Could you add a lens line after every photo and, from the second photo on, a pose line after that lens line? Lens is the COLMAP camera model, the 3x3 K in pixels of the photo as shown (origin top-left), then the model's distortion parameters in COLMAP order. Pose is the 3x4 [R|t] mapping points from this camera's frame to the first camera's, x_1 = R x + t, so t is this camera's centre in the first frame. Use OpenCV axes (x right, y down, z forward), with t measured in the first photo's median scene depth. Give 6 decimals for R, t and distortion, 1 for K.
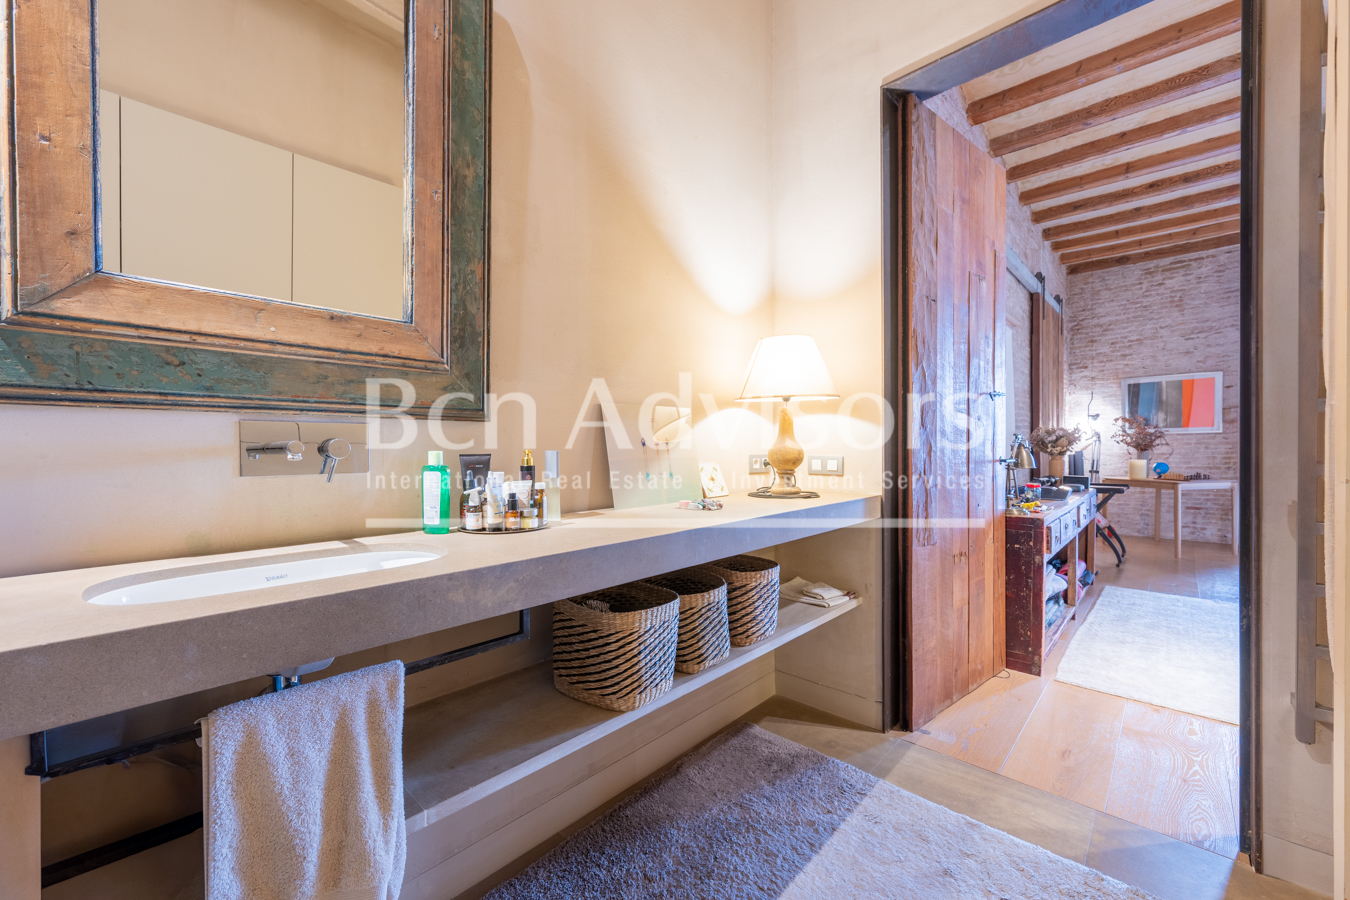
lens RADIAL K [[543.1, 0, 673.7], [0, 543.1, 445.9], [0, 0, 1]] dist [-0.001243, -0.000211]
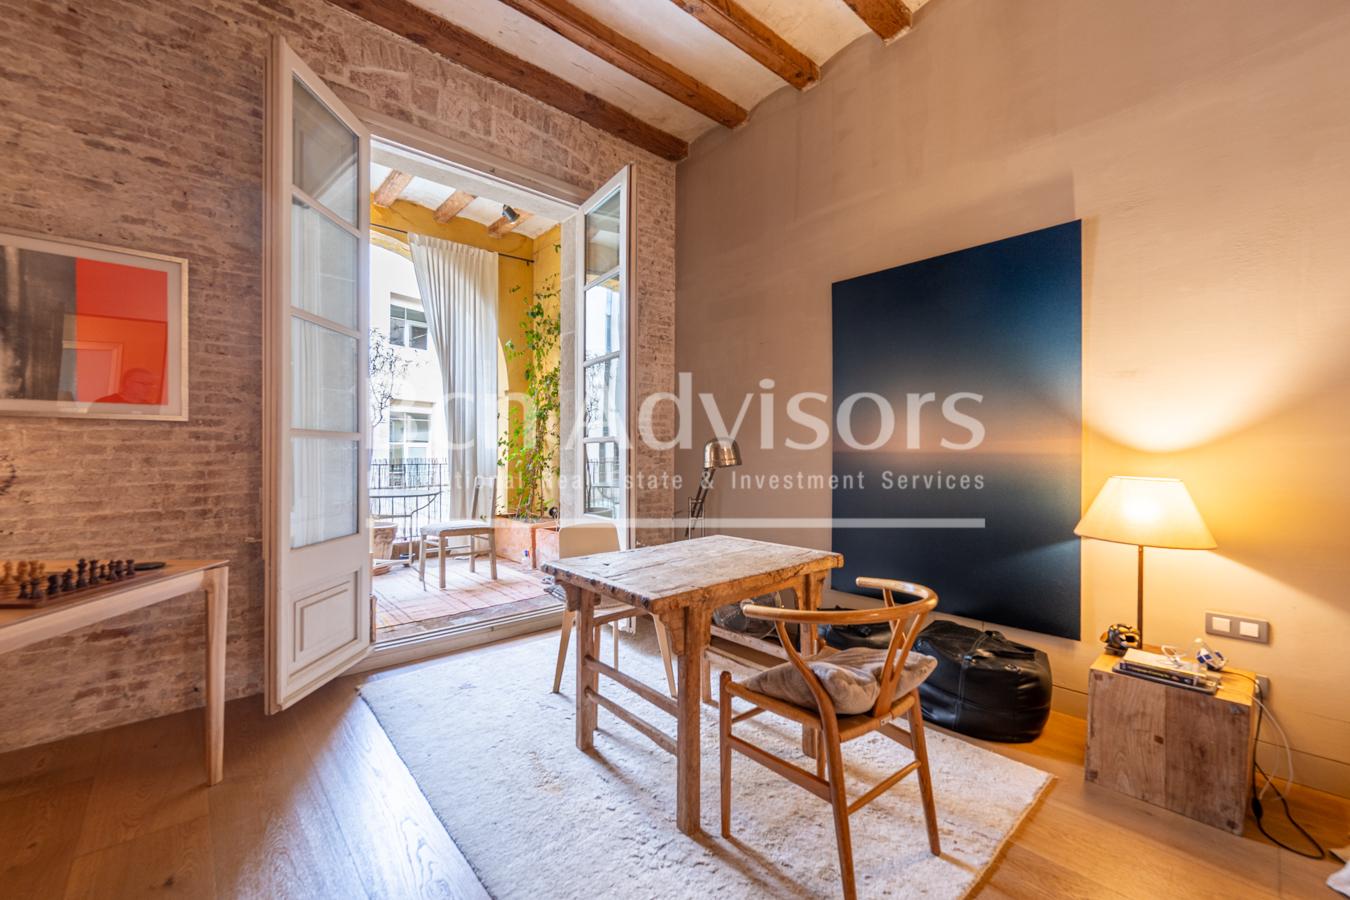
lens RADIAL K [[543.1, 0, 672.3], [0, 543.1, 457.5], [0, 0, 1]] dist [-0.001243, -0.000211]
pose [[0.086739, 0.003151, 0.996226, 0.649601], [0.001529, 0.999993, -0.003296, 0.002599], [-0.996230, 0.001809, 0.086734, 0.616919]]
